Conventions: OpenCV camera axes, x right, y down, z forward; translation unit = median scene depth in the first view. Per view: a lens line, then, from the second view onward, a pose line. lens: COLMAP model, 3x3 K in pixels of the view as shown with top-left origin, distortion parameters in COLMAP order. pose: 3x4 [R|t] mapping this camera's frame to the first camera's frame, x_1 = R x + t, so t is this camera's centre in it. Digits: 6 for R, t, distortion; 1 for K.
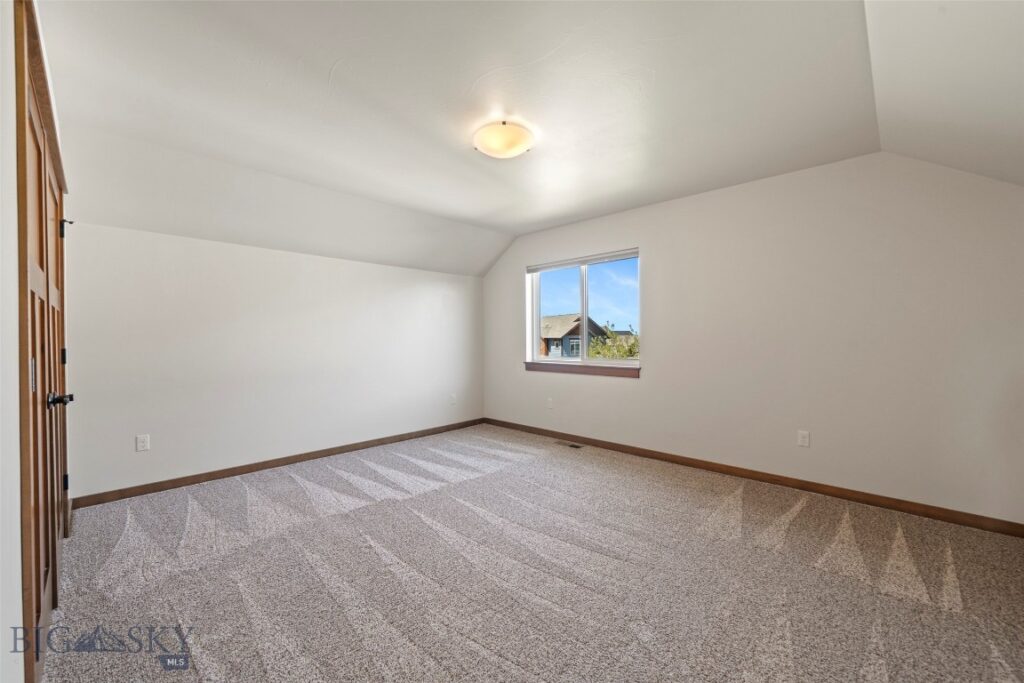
lens RADIAL K [[426.2, 0, 512.3], [0, 426.2, 338.3], [0, 0, 1]] dist [-0.004859, -0.000145]
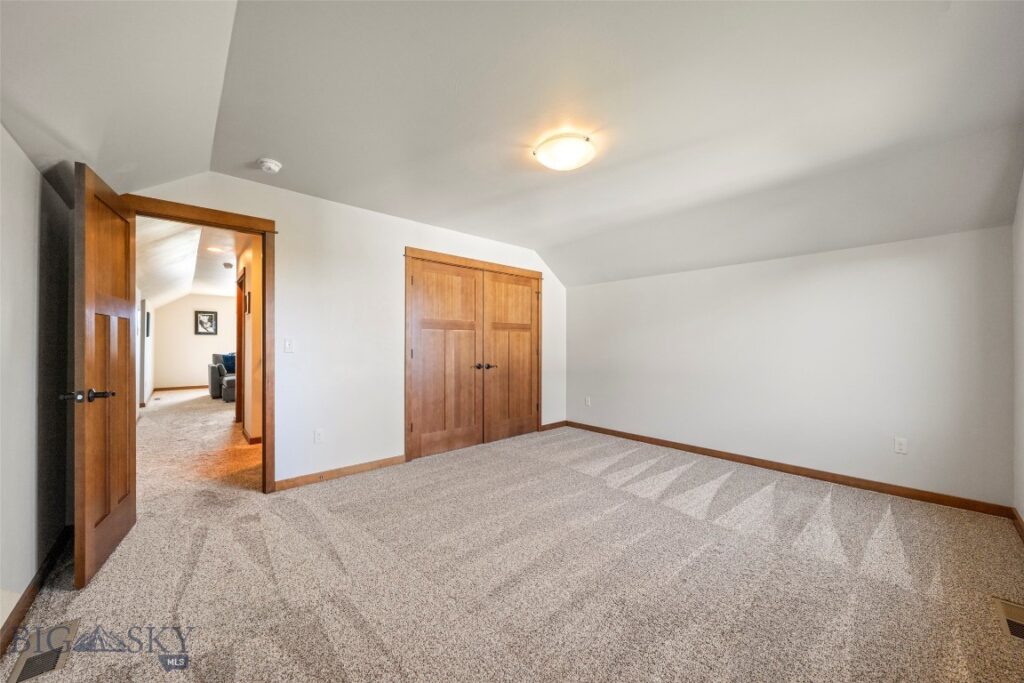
lens RADIAL K [[374.2, 0, 504.5], [0, 374.2, 345.2], [0, 0, 1]] dist [0.001241, 0.000206]
pose [[-0.125375, -0.001652, -0.992108, 0.699985], [0.001140, 0.999998, -0.001809, 0.000653], [0.992109, -0.001357, -0.125373, 0.763125]]
